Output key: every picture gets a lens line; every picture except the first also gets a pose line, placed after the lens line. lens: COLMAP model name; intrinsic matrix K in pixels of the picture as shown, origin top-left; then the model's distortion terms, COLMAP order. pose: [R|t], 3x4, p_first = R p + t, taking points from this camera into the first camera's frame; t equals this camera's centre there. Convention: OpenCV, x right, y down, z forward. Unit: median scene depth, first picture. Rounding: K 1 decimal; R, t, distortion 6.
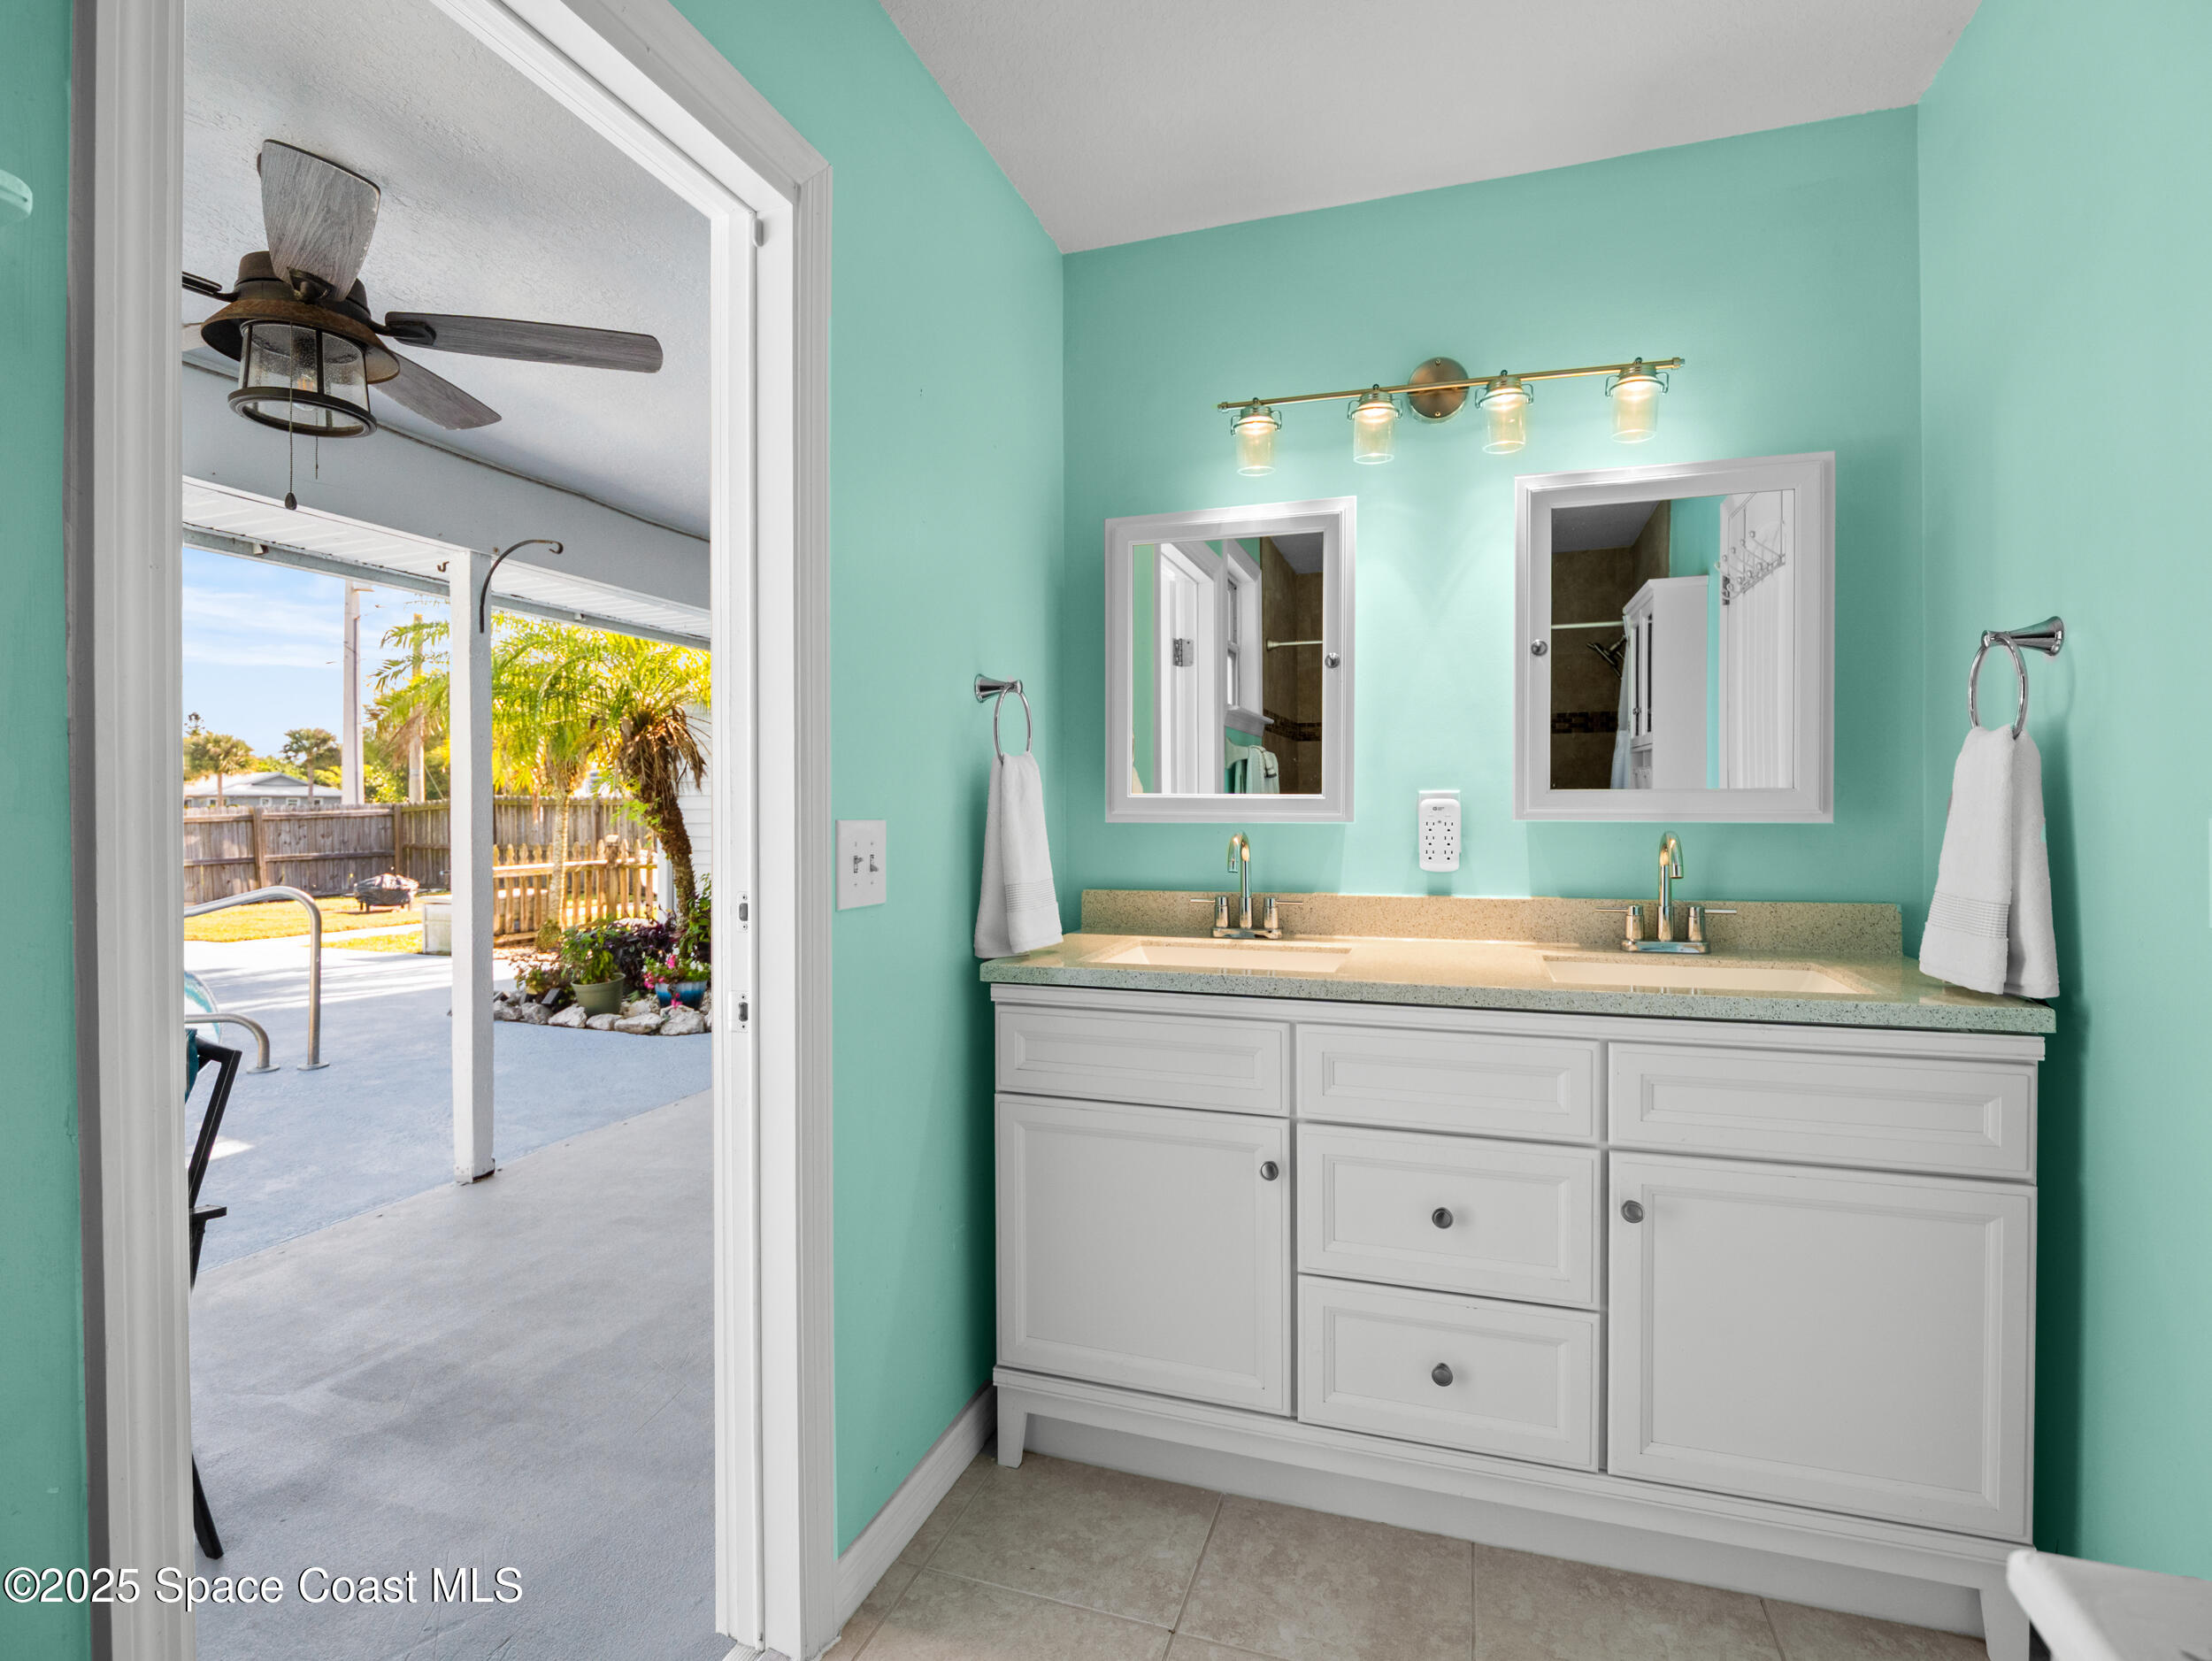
lens RADIAL K [[1067.3, 0, 1100.3], [0, 1067.3, 812.3], [0, 0, 1]] dist [-0.005294, -0.009233]
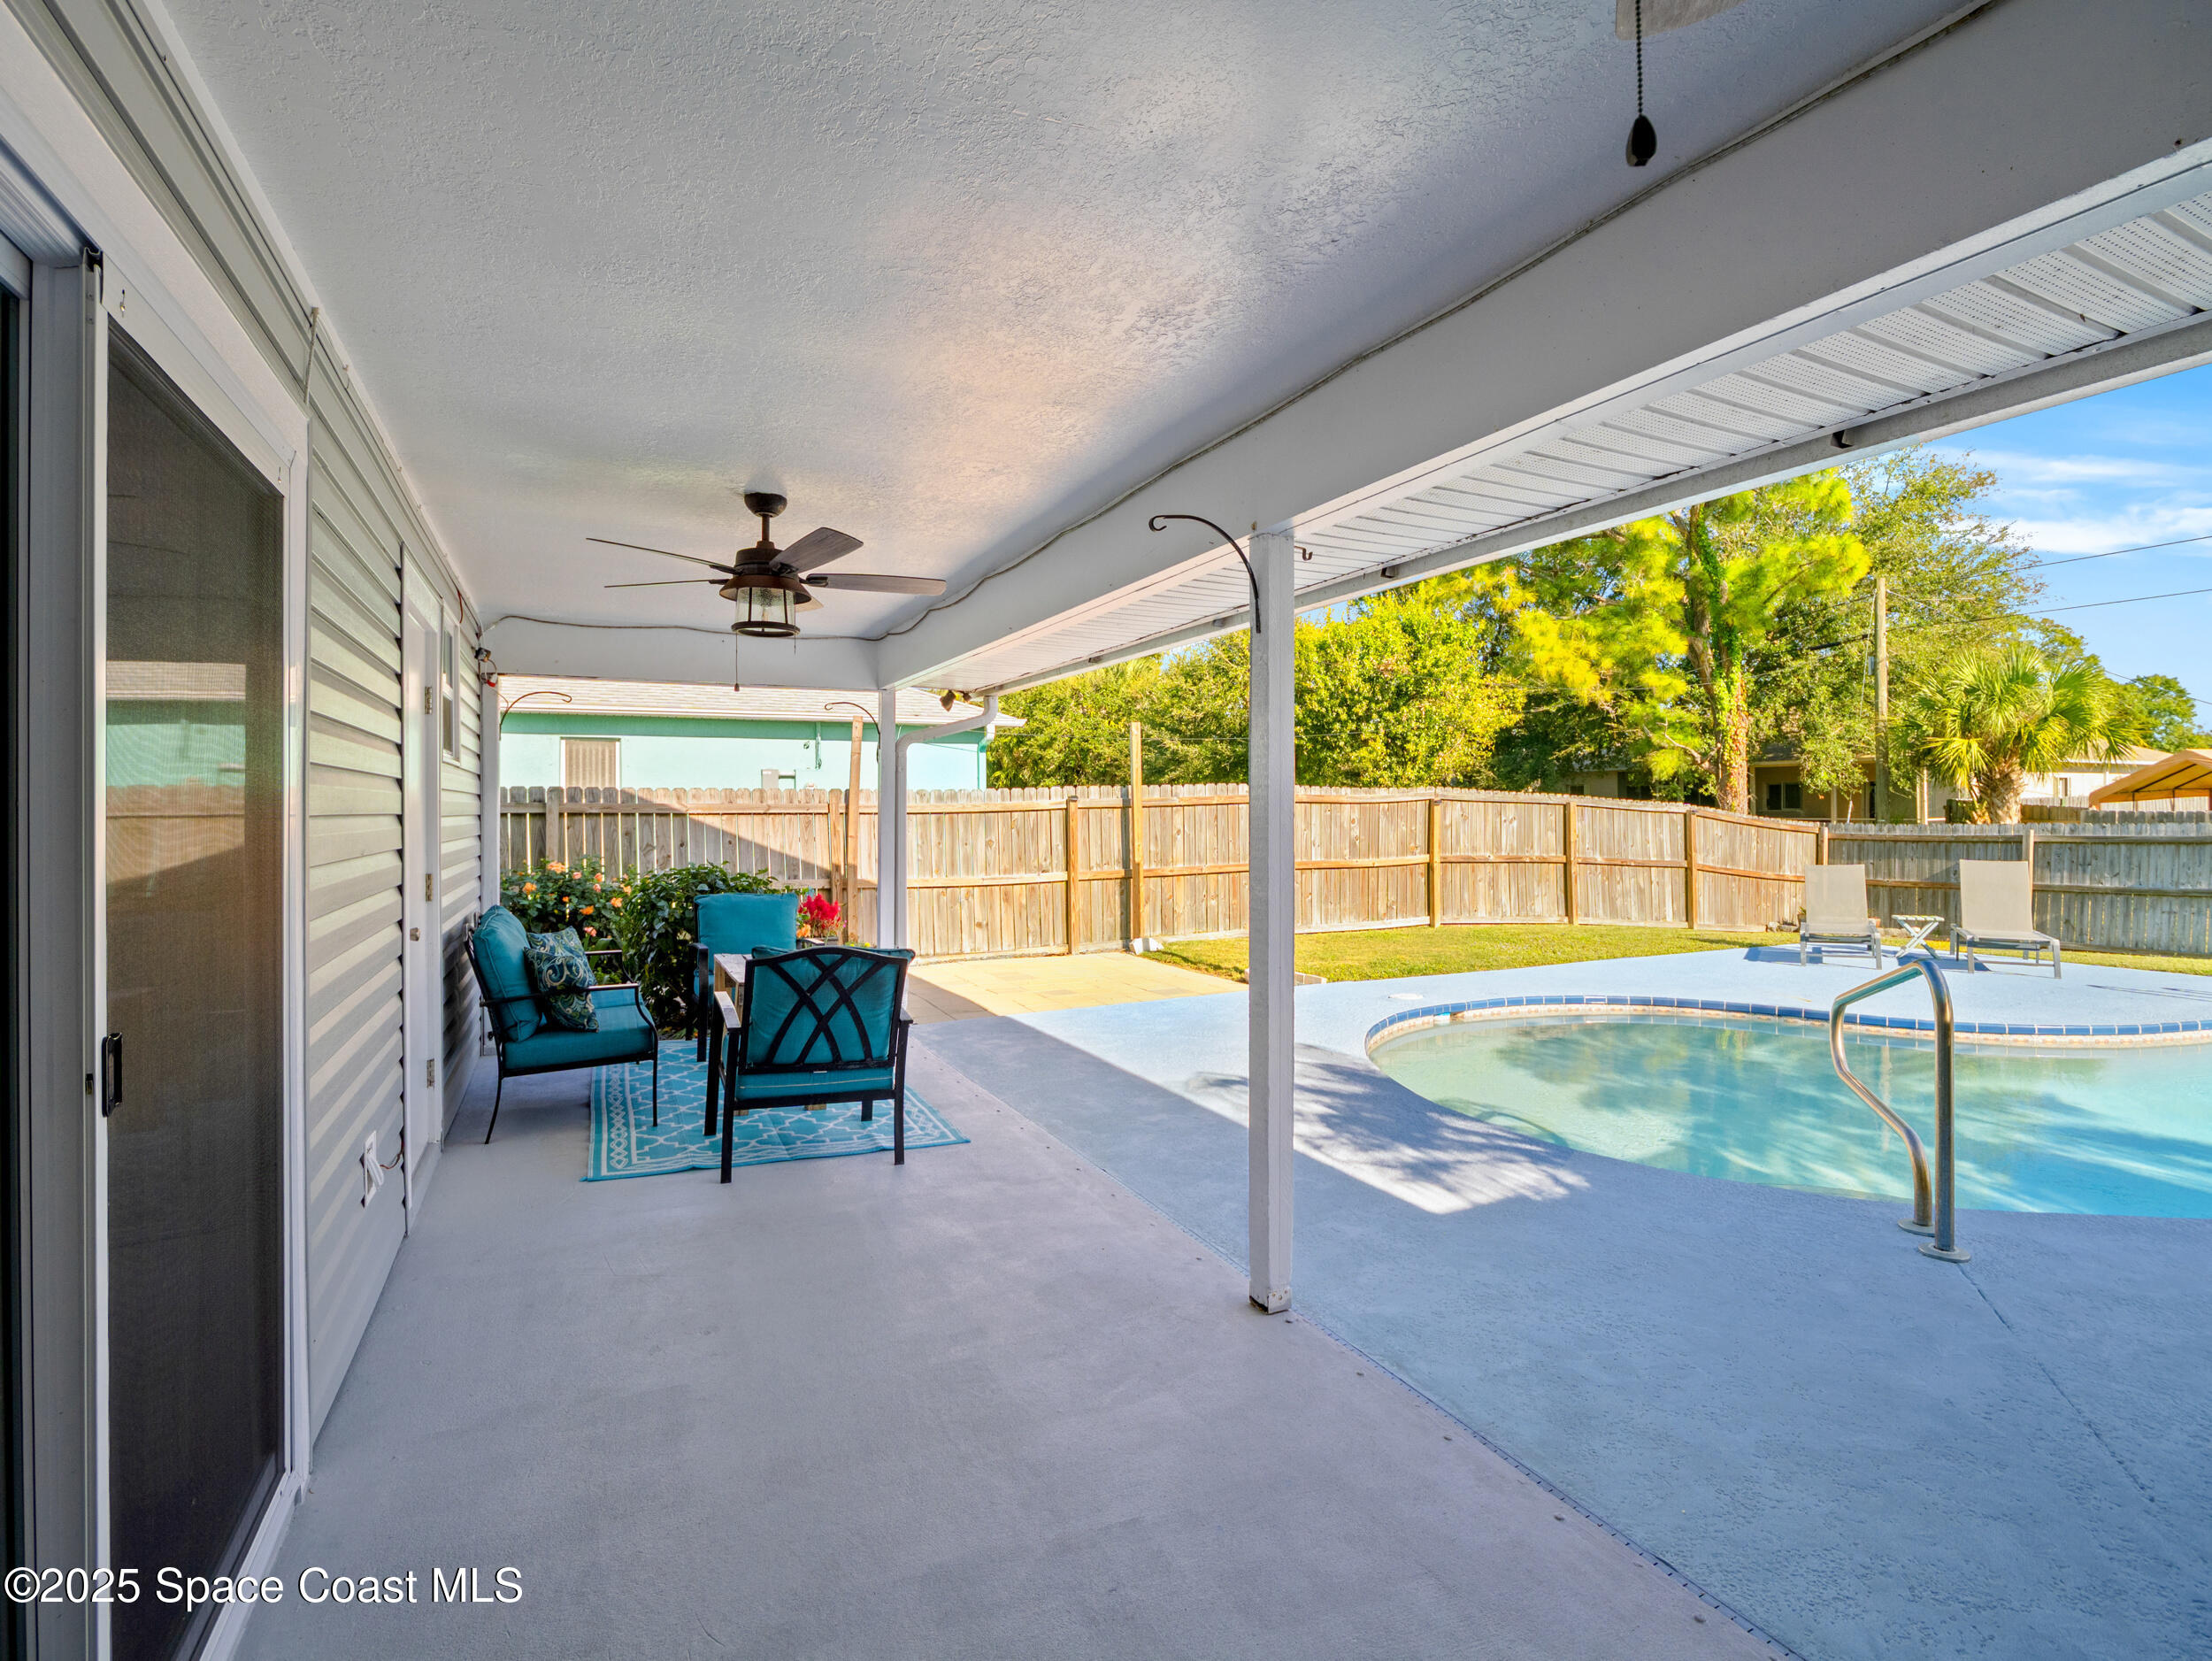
lens RADIAL K [[1067.3, 0, 1100.3], [0, 1067.3, 812.3], [0, 0, 1]] dist [-0.005294, -0.009233]
pose [[-0.714895, 0.004434, -0.699218, 0.087724], [0.001121, 0.999986, 0.005195, -0.045390], [0.699231, 0.002930, -0.714890, 1.844983]]
